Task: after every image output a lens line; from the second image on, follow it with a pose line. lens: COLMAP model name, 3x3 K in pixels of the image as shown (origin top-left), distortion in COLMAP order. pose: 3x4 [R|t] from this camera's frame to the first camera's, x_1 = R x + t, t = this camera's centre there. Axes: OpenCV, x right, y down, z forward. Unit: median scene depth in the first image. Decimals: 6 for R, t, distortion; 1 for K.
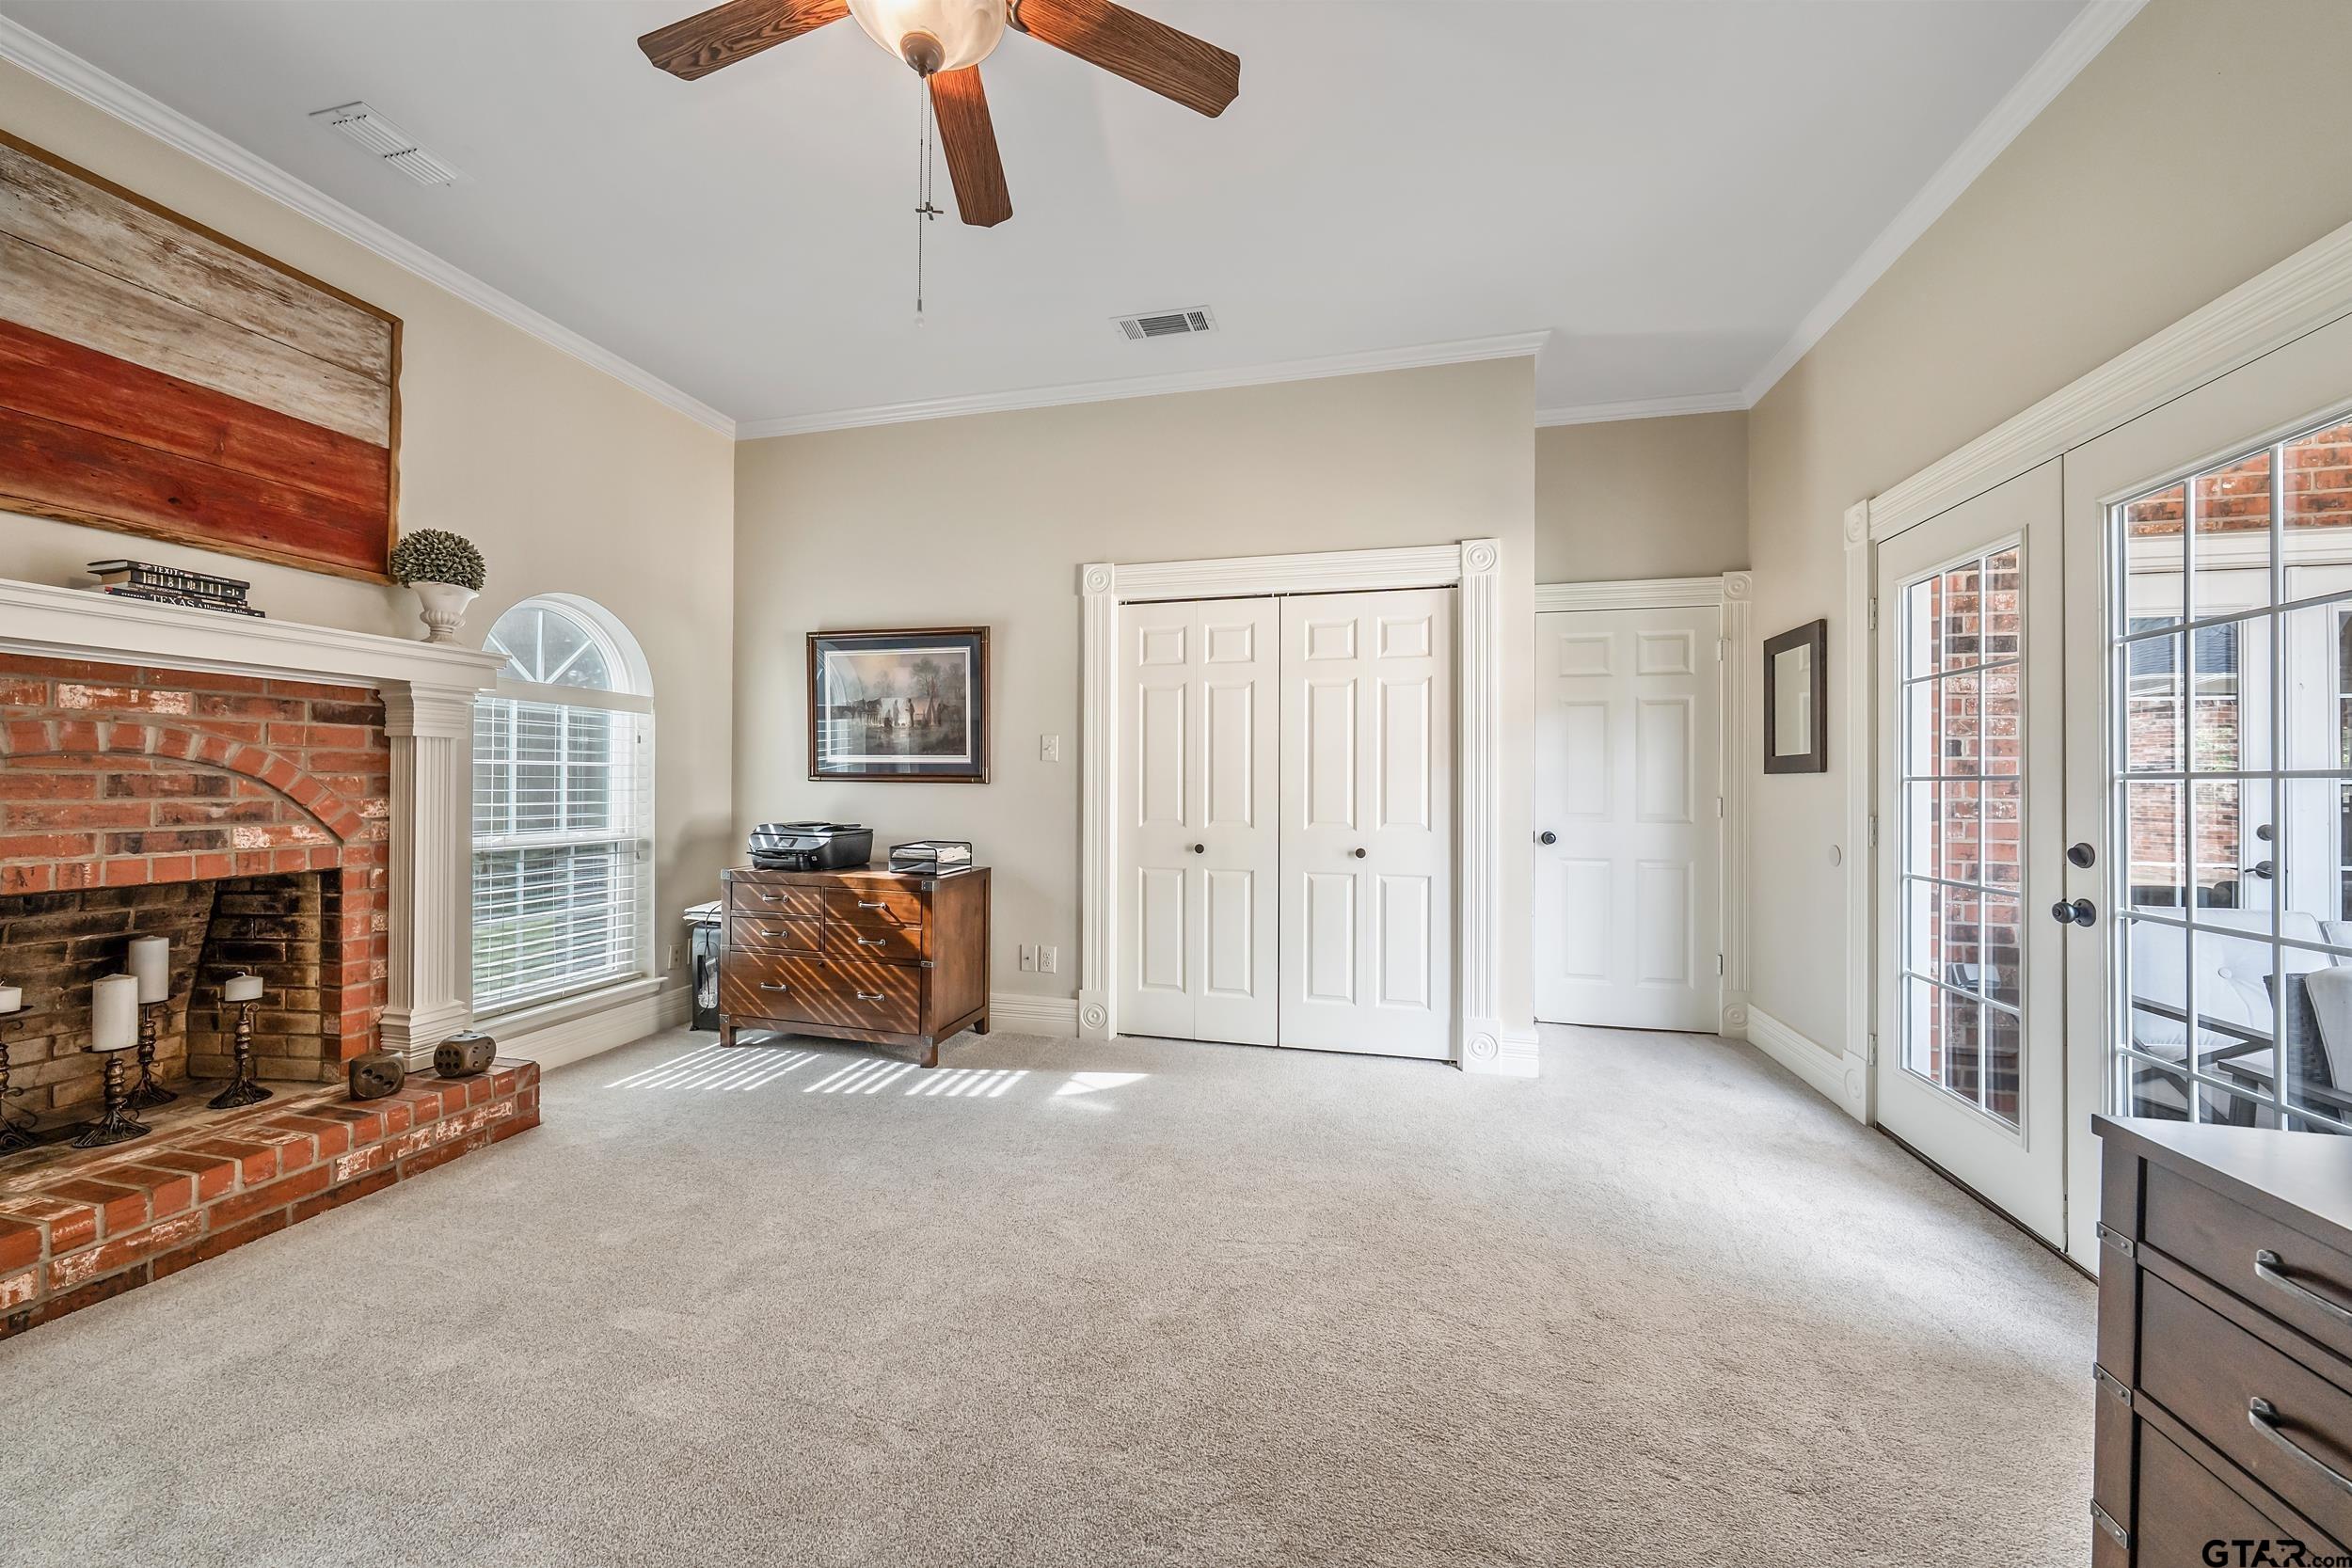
lens RADIAL K [[863.5, 0, 1173.7], [0, 863.5, 785.9], [0, 0, 1]] dist [0.001675, 0.000344]
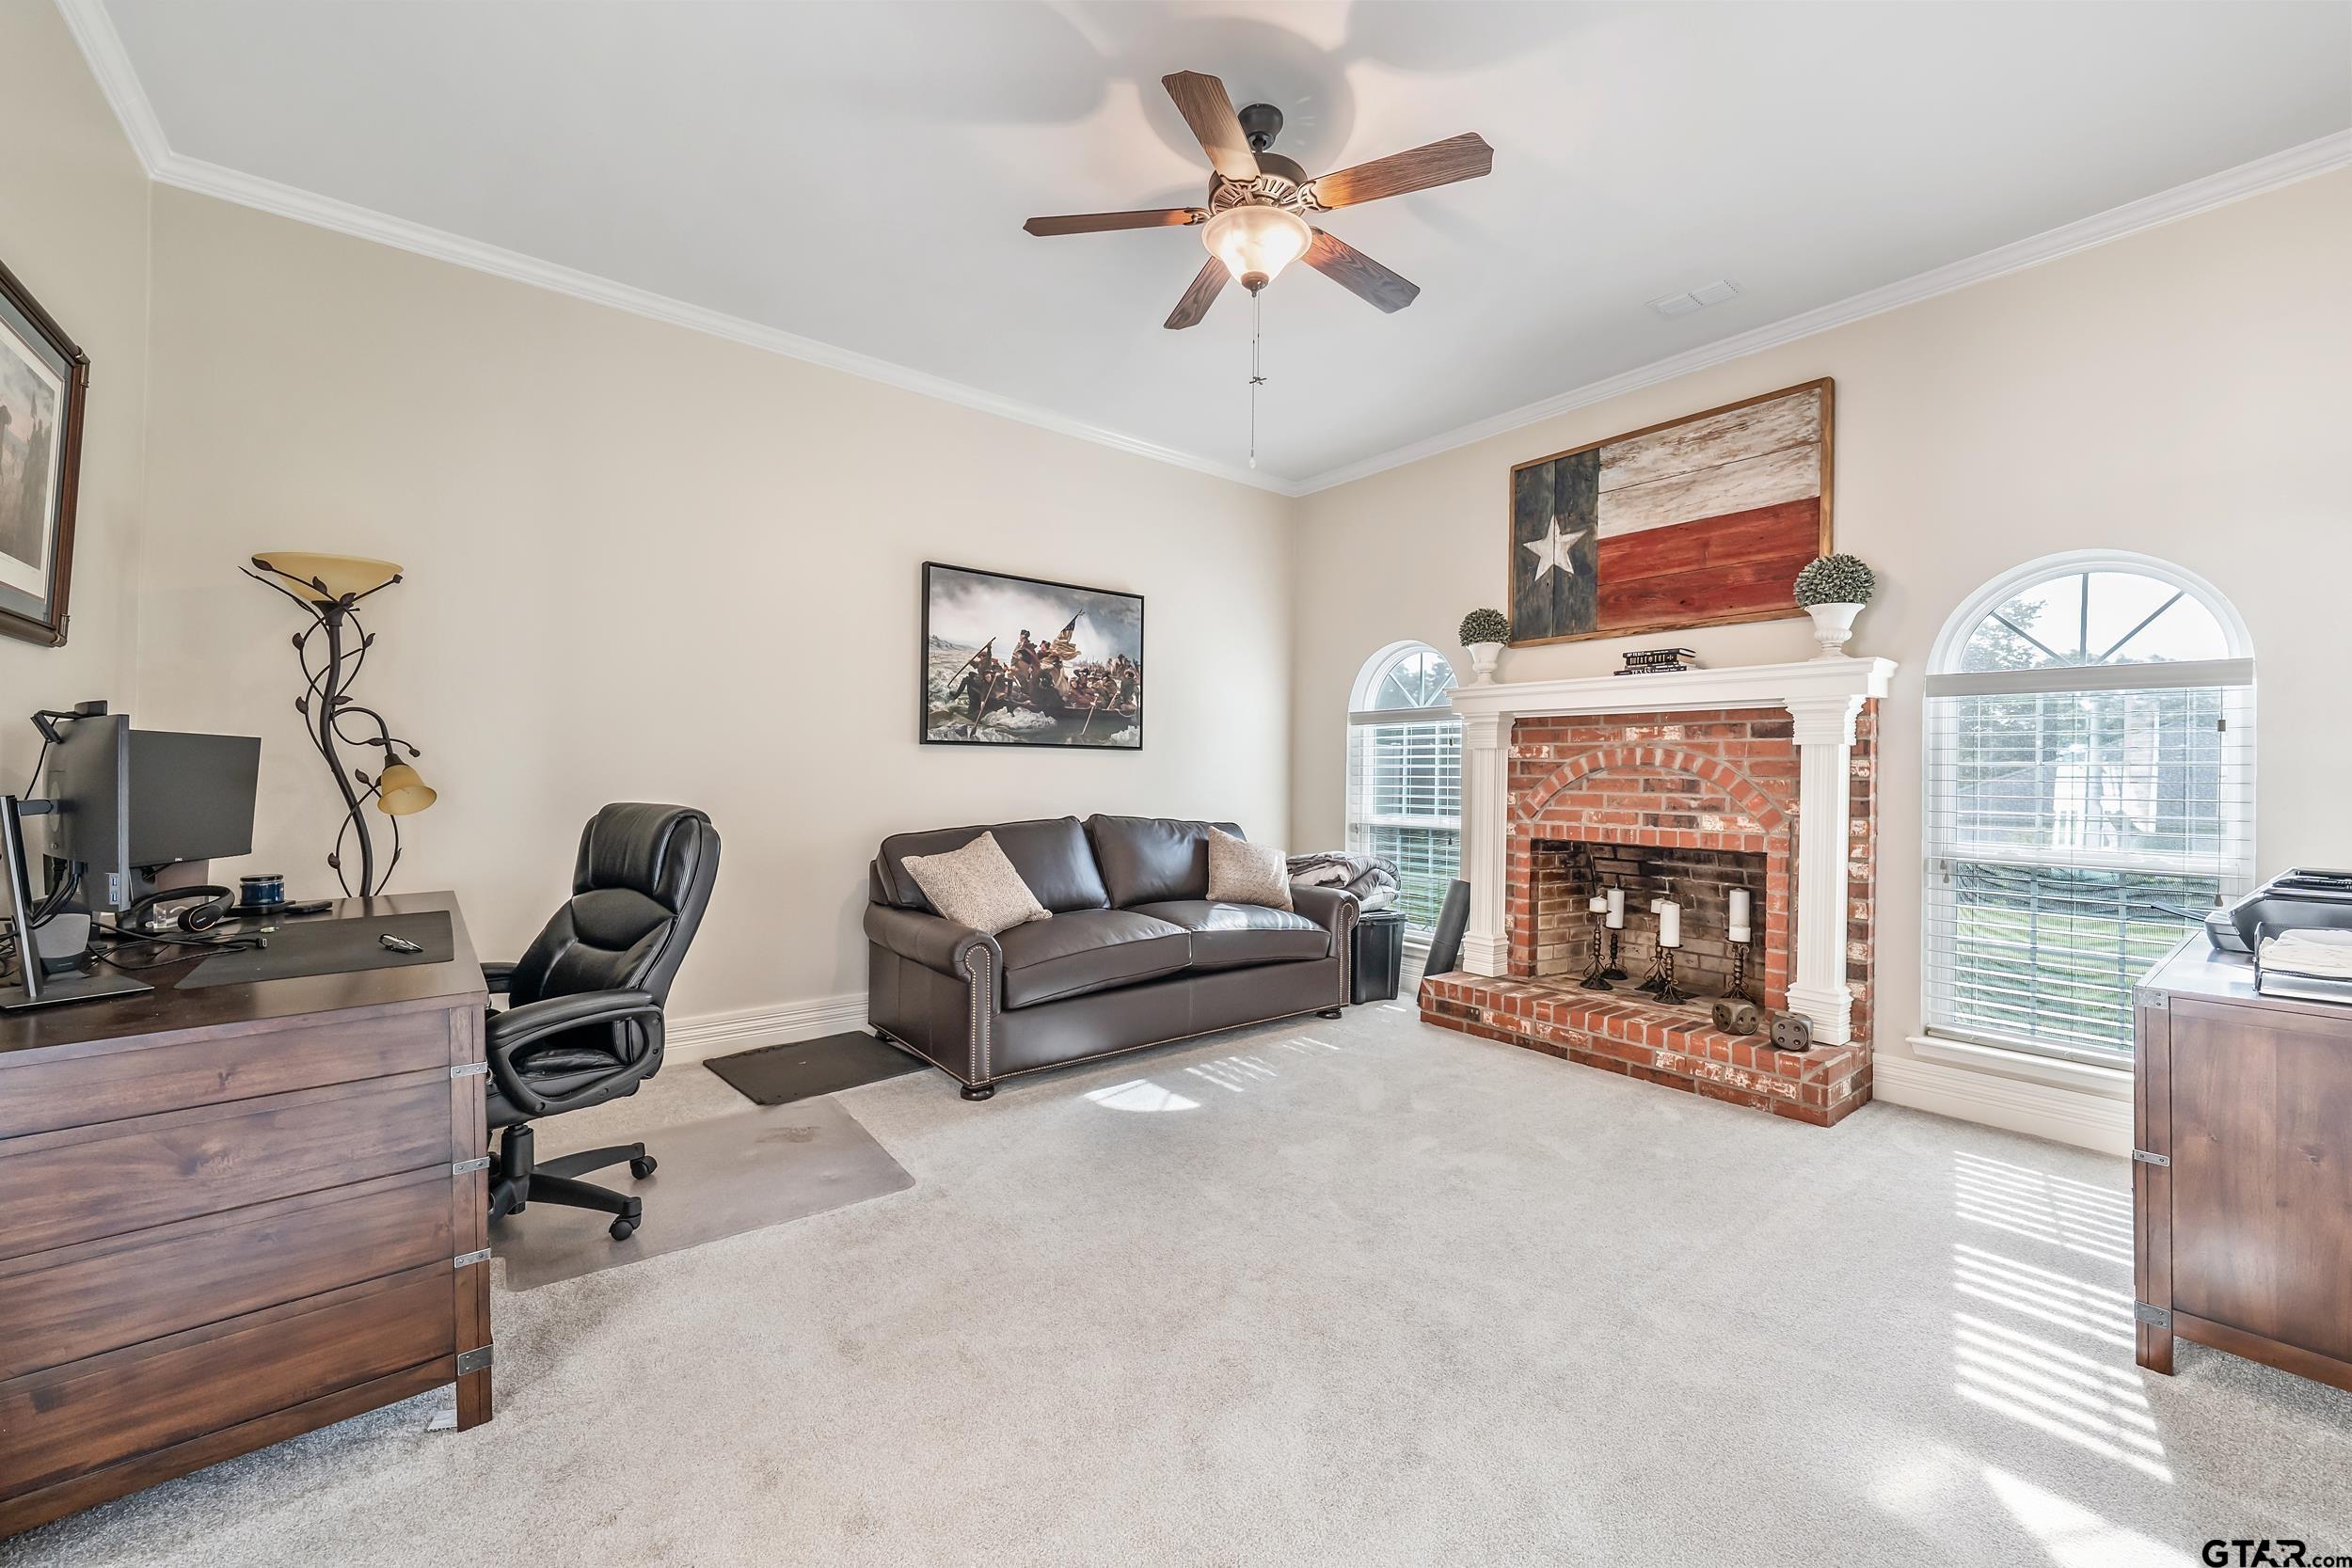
lens RADIAL K [[911.8, 0, 1167.4], [0, 911.8, 769.0], [0, 0, 1]] dist [-0.000096, -0.000307]
pose [[-0.610641, -0.004620, -0.791894, 0.672733], [-0.007373, 0.999973, -0.000148, -0.022019], [0.791874, 0.005748, -0.610658, 1.210827]]
